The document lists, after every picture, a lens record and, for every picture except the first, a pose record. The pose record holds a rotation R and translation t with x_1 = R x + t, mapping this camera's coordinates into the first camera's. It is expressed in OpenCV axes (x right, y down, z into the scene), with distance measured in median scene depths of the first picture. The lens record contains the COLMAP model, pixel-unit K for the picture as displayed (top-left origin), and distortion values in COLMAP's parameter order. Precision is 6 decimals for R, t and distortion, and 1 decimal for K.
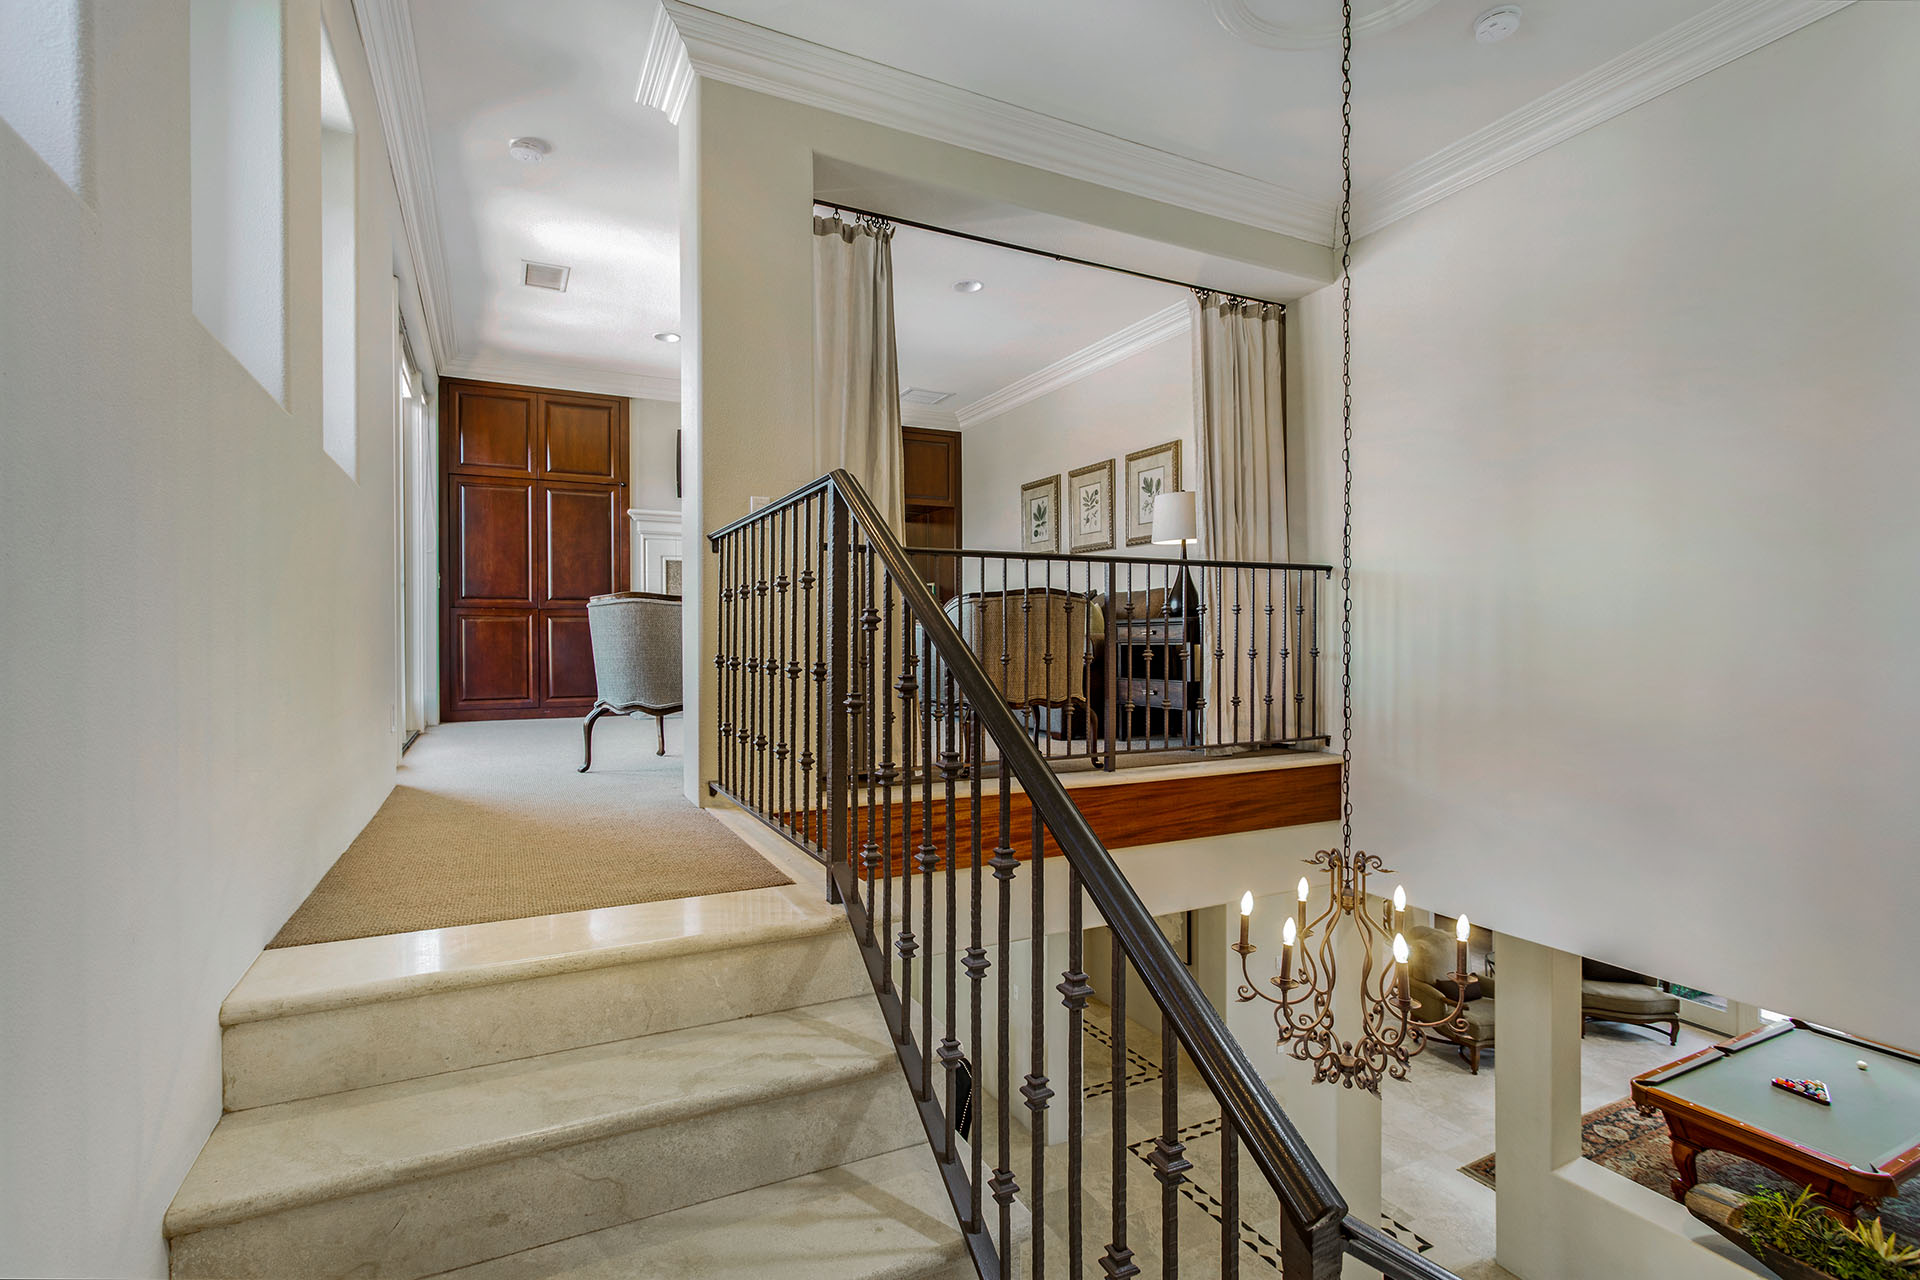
lens RADIAL K [[929.5, 0, 961.5], [0, 929.5, 641.2], [0, 0, 1]] dist [0.001369, 0.000182]
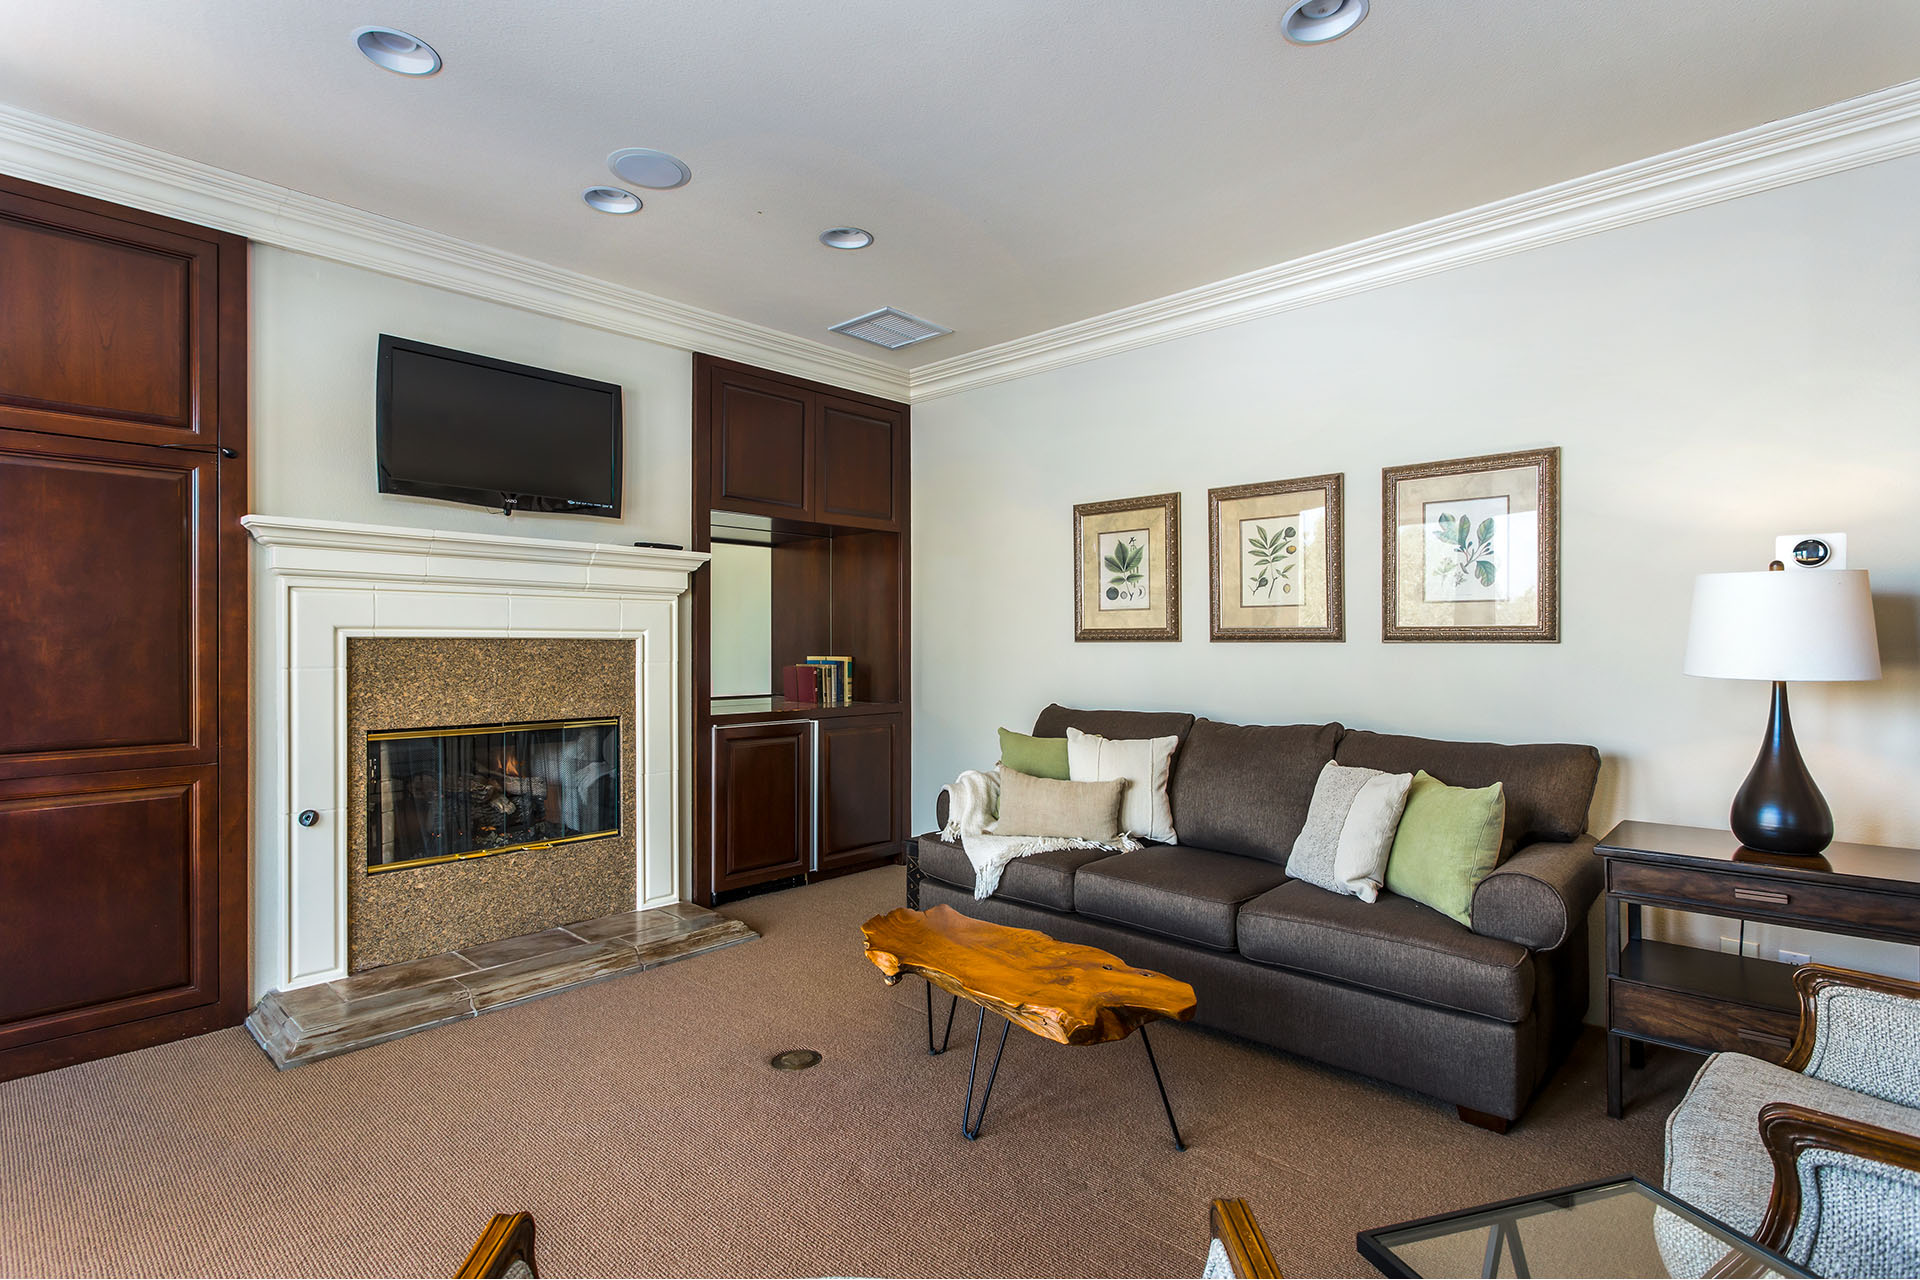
lens RADIAL K [[929.5, 0, 957.2], [0, 929.5, 636.2], [0, 0, 1]] dist [0.001369, 0.000182]
pose [[0.940129, 0.007075, 0.340745, -0.201556], [-0.004518, 0.999955, -0.008298, -0.085764], [-0.340788, 0.006262, 0.940119, 0.506426]]
